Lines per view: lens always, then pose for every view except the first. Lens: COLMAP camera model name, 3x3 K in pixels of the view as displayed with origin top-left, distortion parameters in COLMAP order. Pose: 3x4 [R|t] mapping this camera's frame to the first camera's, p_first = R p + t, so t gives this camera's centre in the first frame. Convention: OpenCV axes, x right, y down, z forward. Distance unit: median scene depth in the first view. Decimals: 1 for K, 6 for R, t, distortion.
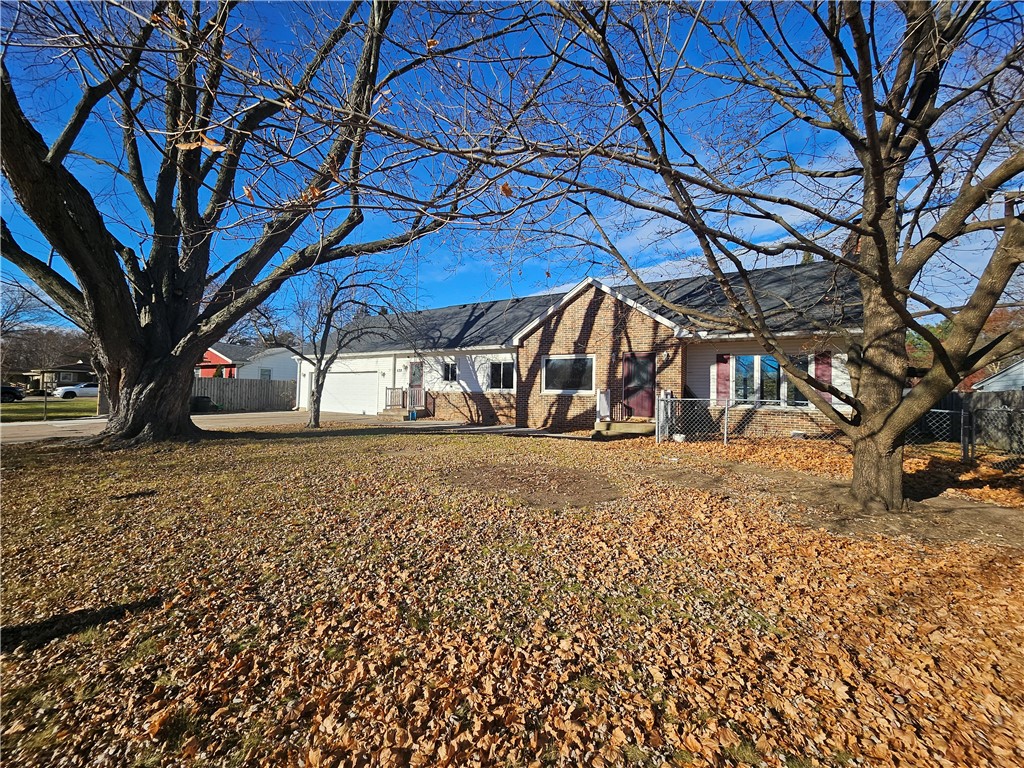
lens RADIAL K [[405.7, 0, 502.9], [0, 405.7, 381.1], [0, 0, 1]] dist [0.007062, -0.002209]
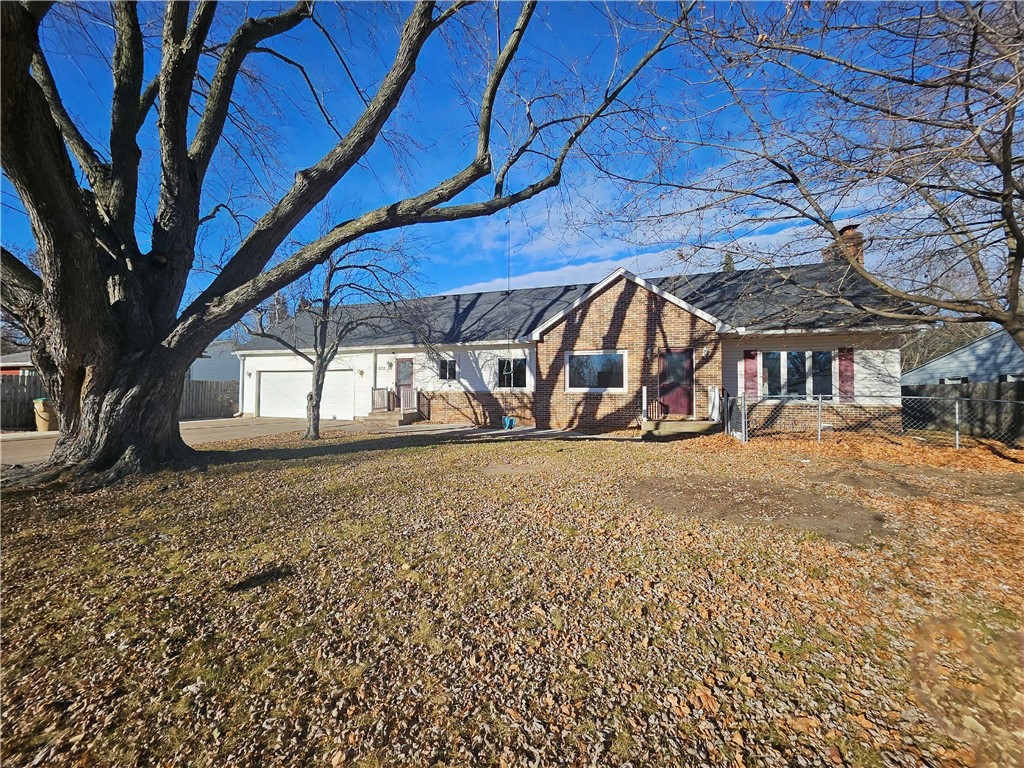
lens RADIAL K [[405.7, 0, 506.8], [0, 405.7, 382.2], [0, 0, 1]] dist [0.007062, -0.002209]
pose [[0.978765, -0.011872, 0.204641, -0.233834], [0.009989, 0.999898, 0.010230, -0.002893], [-0.204741, -0.007969, 0.978784, 0.119742]]
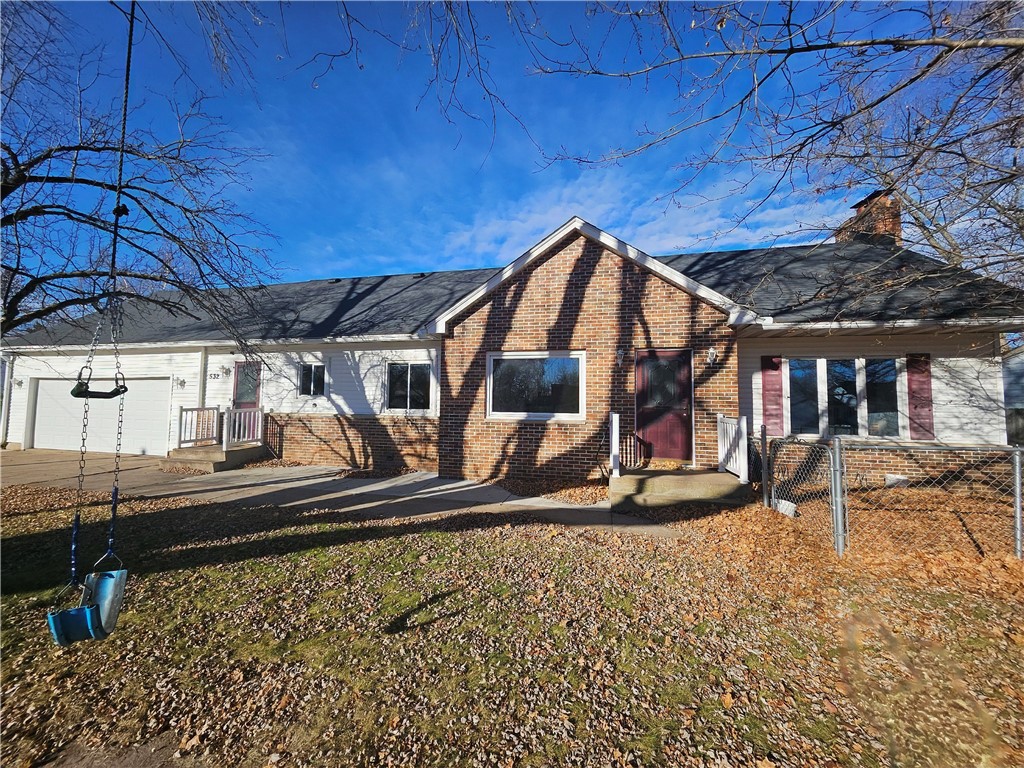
lens RADIAL K [[405.7, 0, 506.5], [0, 405.7, 381.3], [0, 0, 1]] dist [0.007062, -0.002209]
pose [[0.951124, 0.007971, 0.308706, -0.058739], [-0.001245, 0.999758, -0.021978, -0.009735], [-0.308807, 0.020520, 0.950903, 0.460972]]
